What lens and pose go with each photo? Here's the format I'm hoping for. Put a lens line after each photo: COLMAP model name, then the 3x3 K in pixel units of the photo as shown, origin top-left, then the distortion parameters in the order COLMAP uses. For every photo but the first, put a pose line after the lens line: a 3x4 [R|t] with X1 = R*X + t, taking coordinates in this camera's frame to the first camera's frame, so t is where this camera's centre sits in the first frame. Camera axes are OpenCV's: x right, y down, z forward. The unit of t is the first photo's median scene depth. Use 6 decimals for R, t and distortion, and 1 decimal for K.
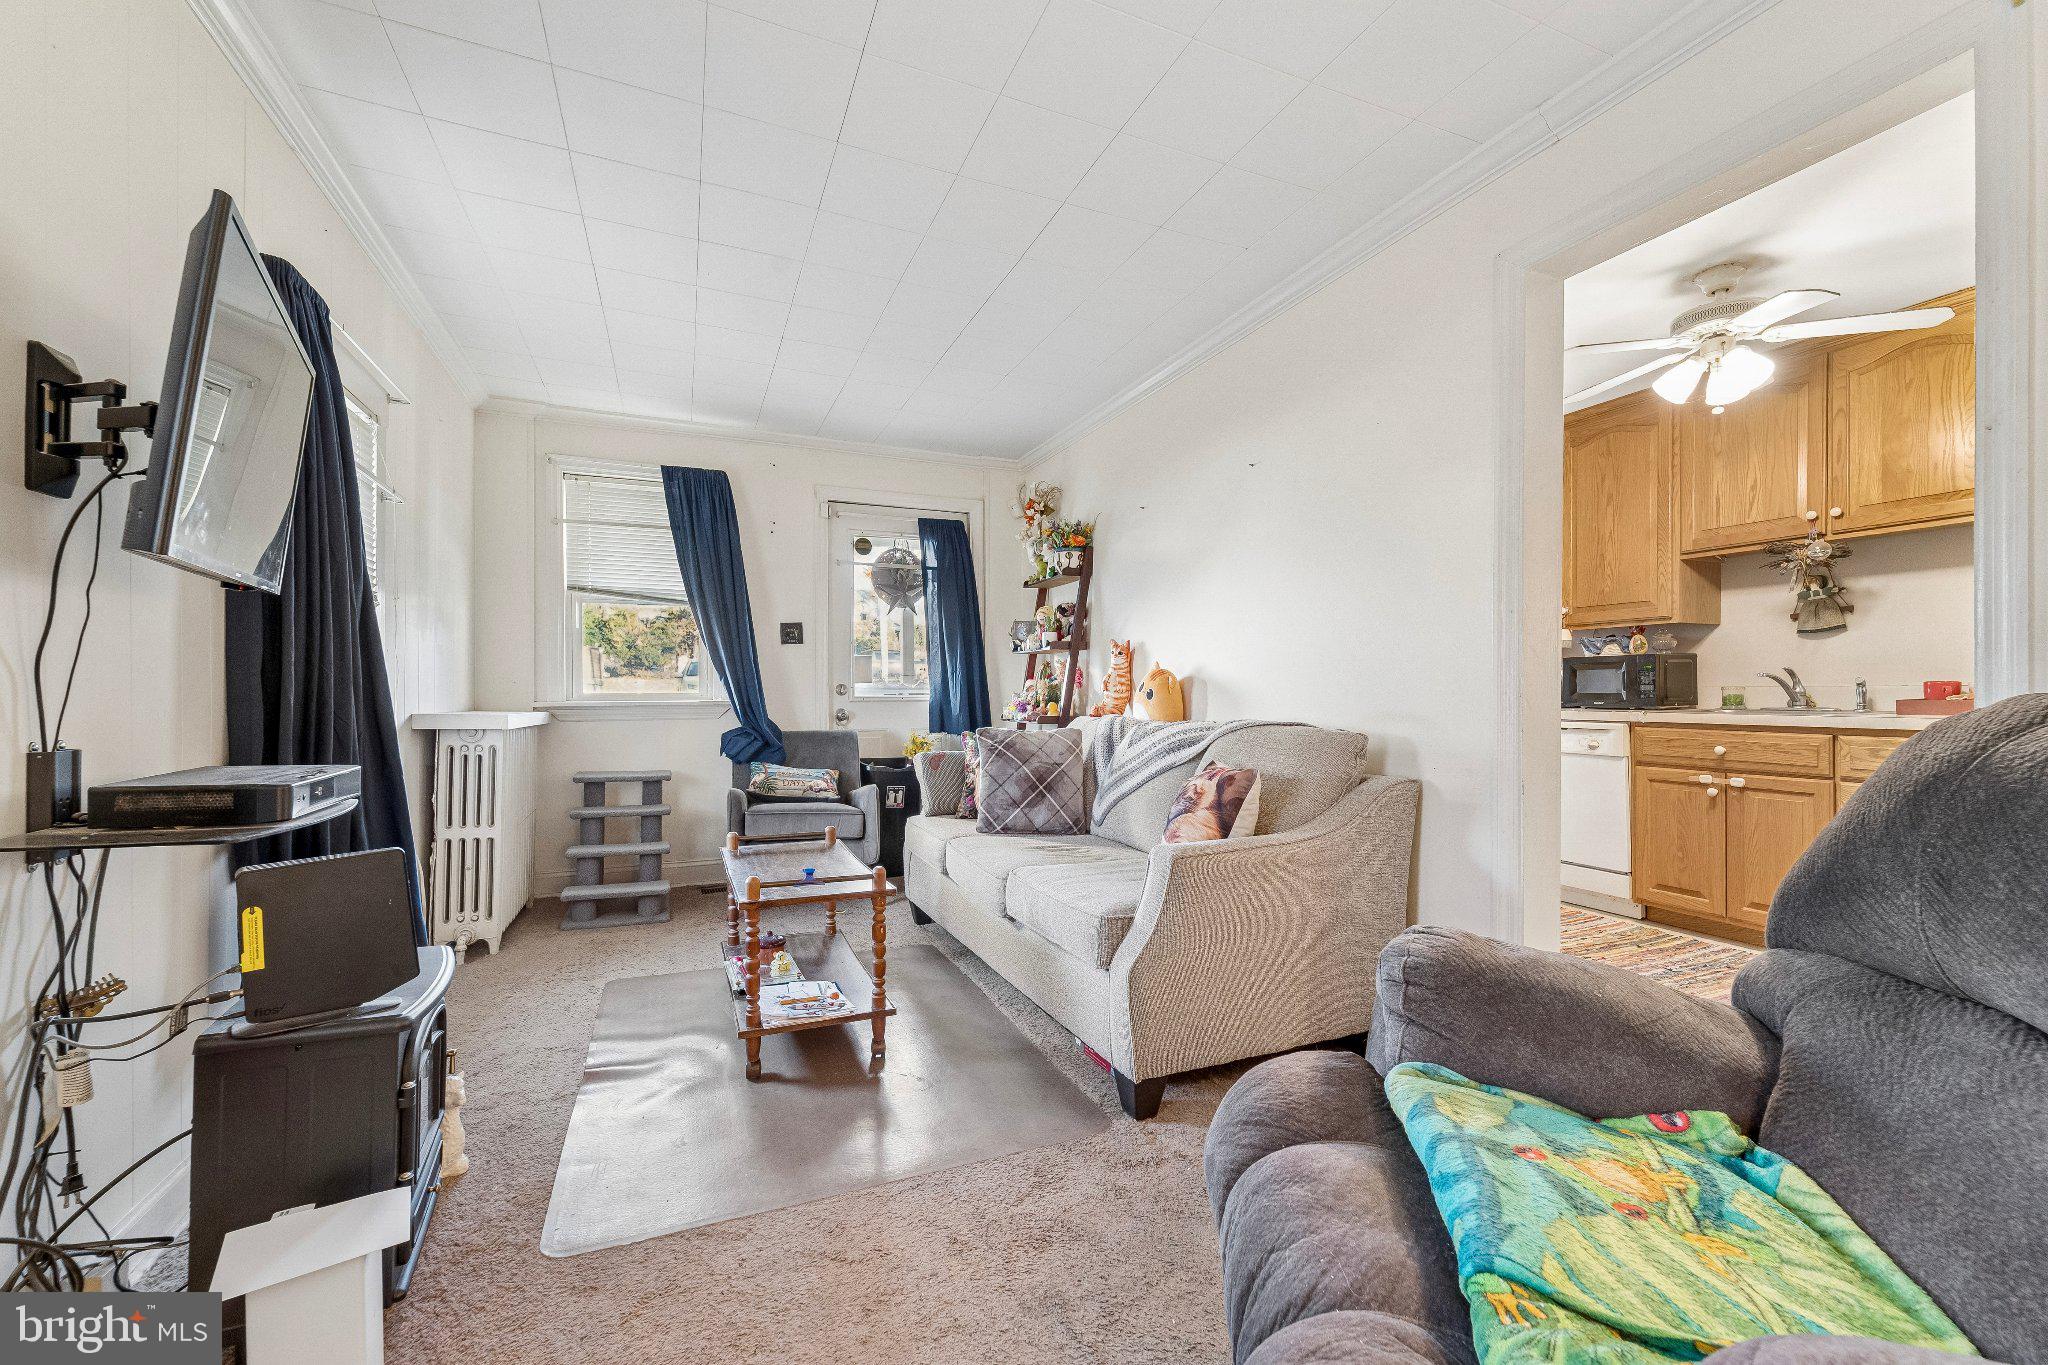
lens RADIAL K [[835.9, 0, 1024.5], [0, 835.9, 692.7], [0, 0, 1]] dist [0.000760, -0.000665]
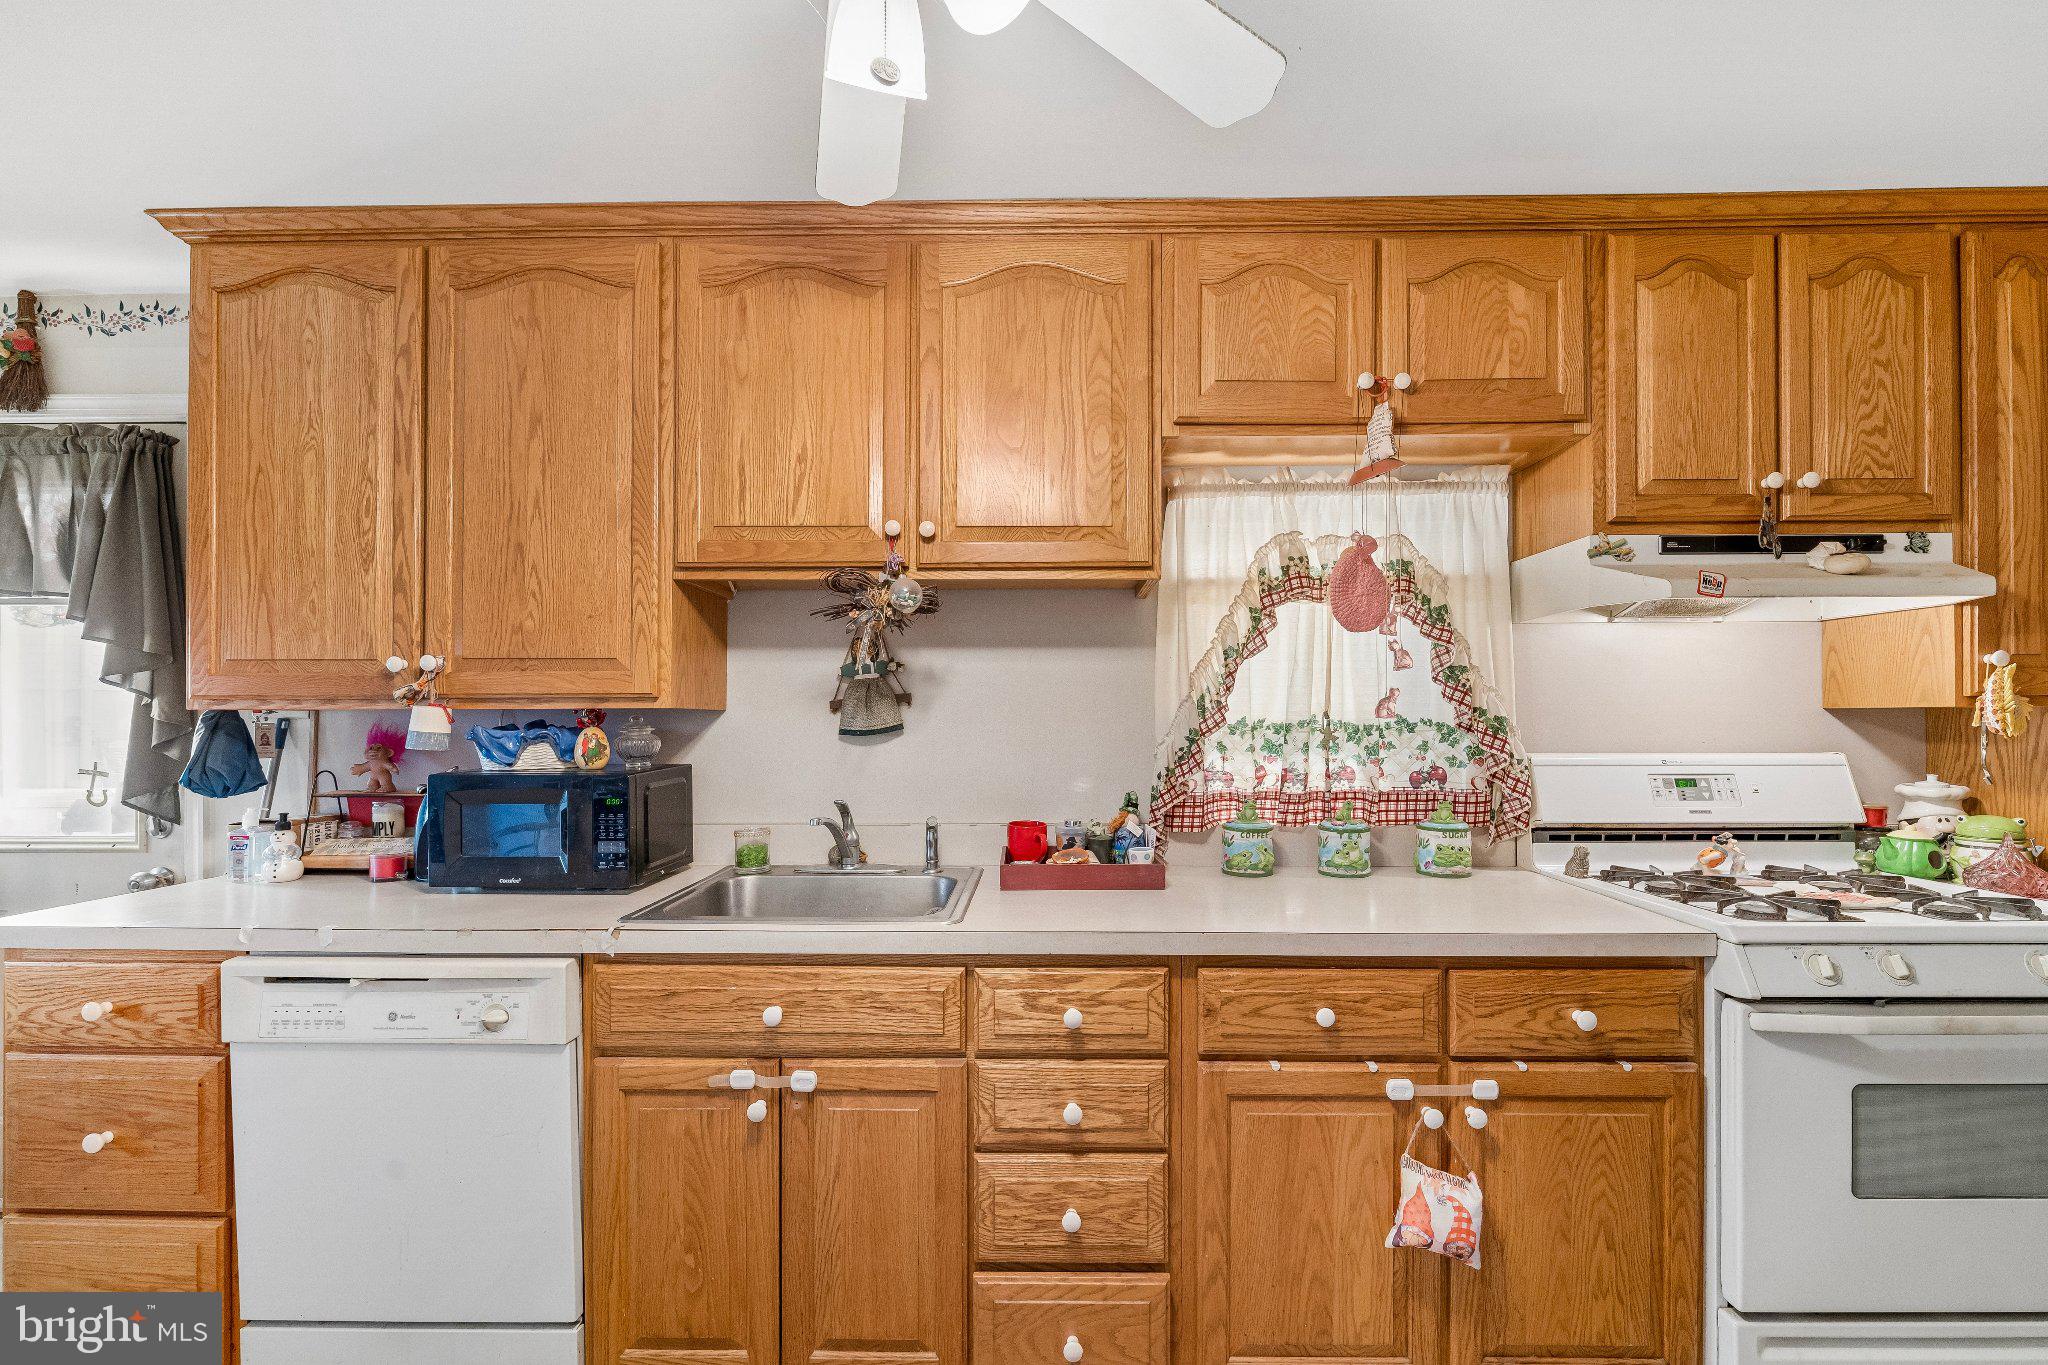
lens RADIAL K [[835.9, 0, 1036.2], [0, 835.9, 714.4], [0, 0, 1]] dist [0.000760, -0.000665]
pose [[0.403606, 0.008831, 0.914890, 0.445812], [0.001077, 0.999948, -0.010127, -0.079521], [-0.914932, 0.005073, 0.403576, 0.640969]]
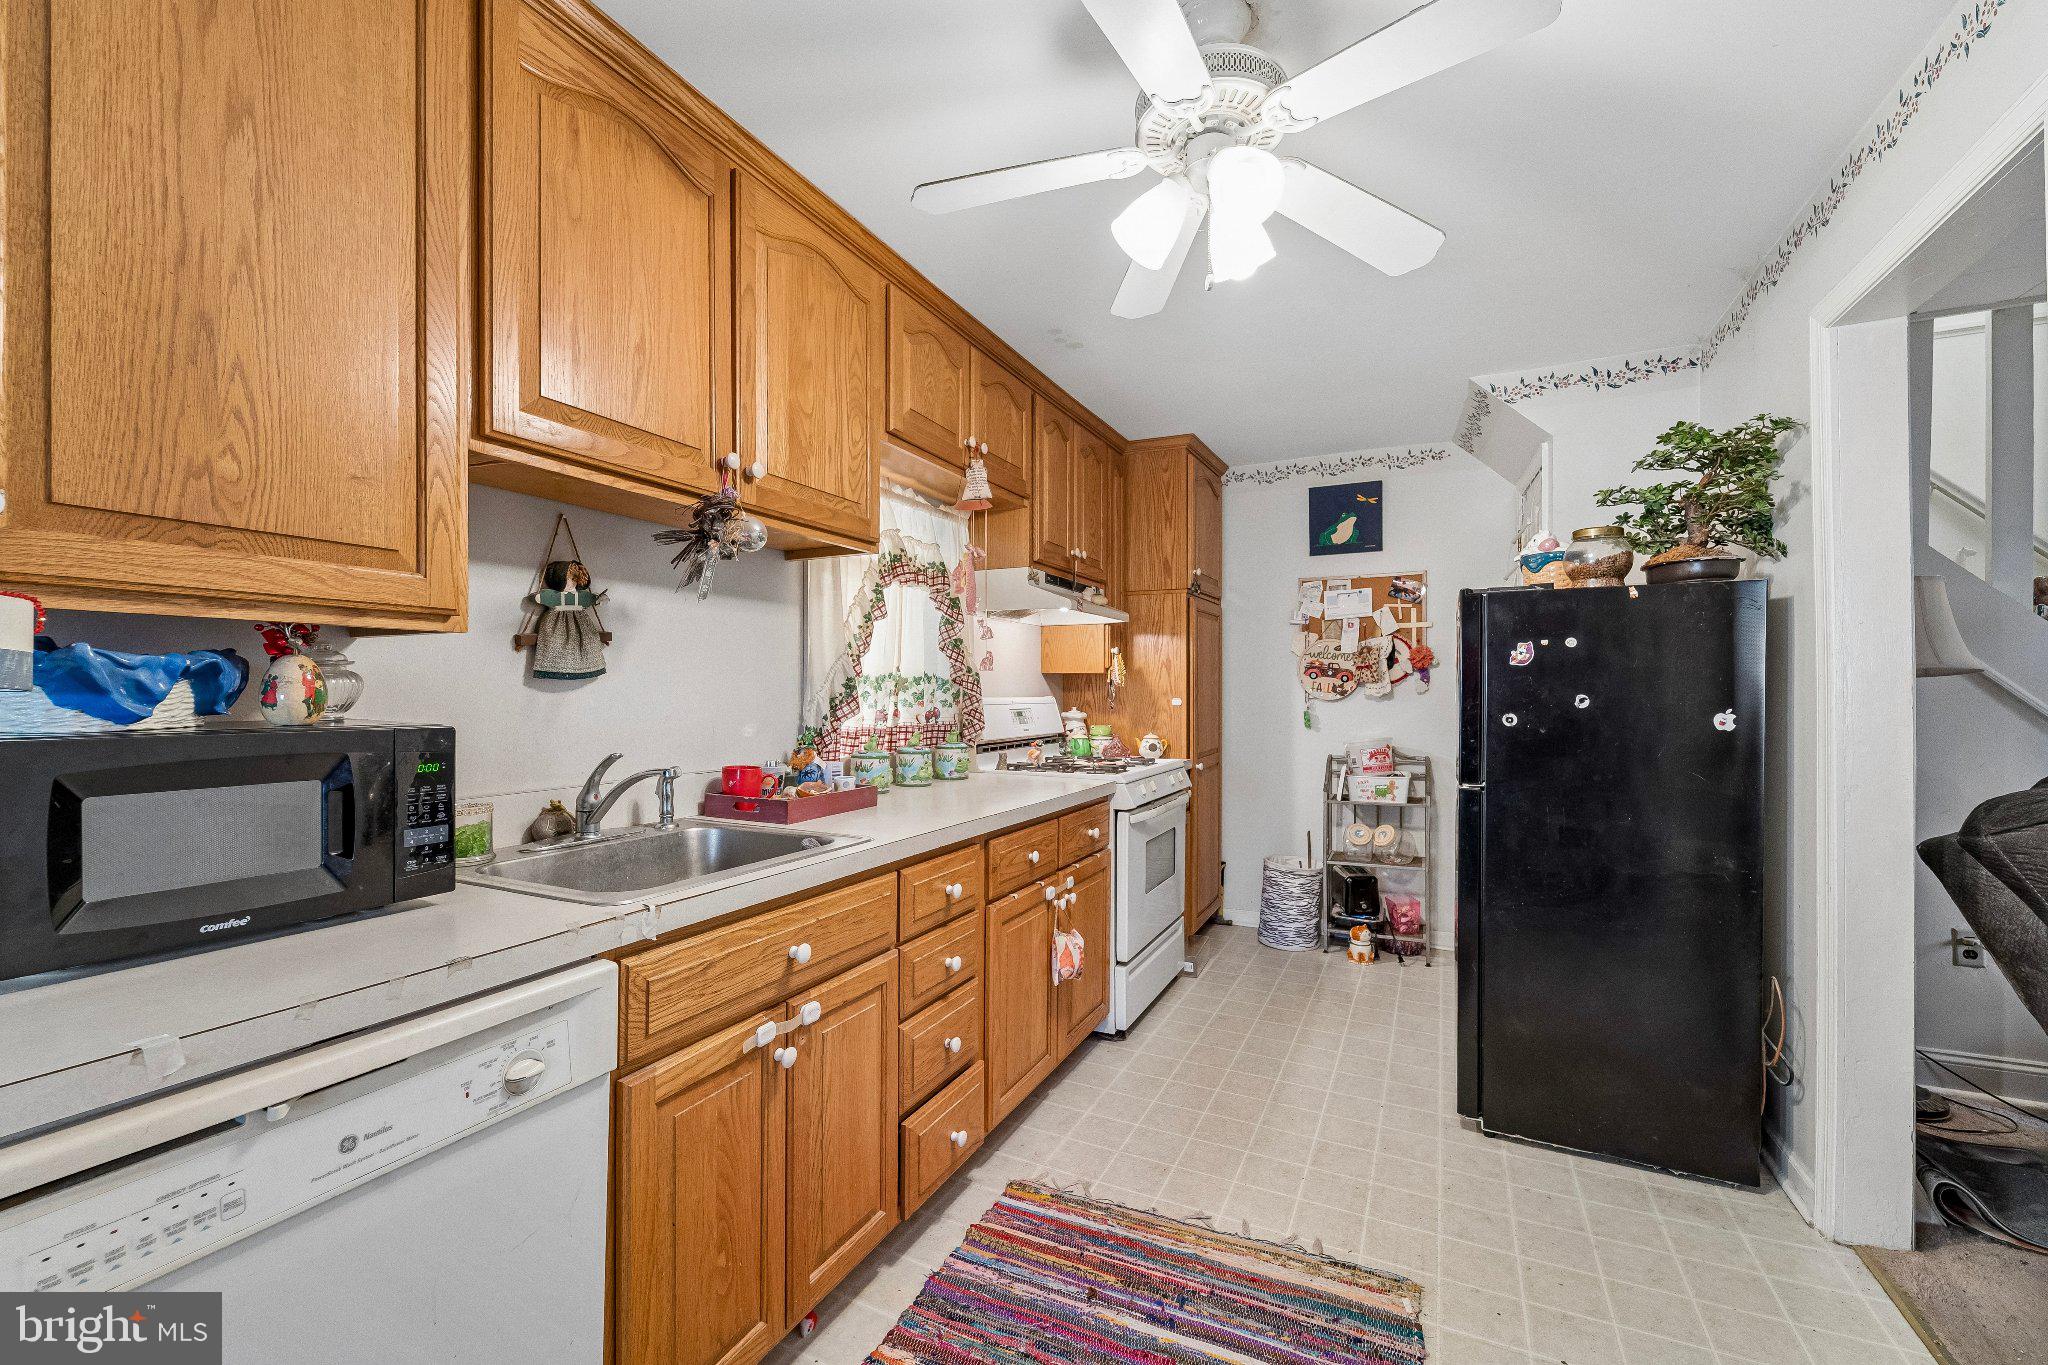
lens RADIAL K [[835.9, 0, 1038.3], [0, 835.9, 699.5], [0, 0, 1]] dist [0.000760, -0.000665]
pose [[-0.662883, -0.002412, 0.748720, 0.390529], [0.003754, 0.999972, 0.006545, -0.061521], [-0.748714, 0.007149, -0.662855, 1.107082]]
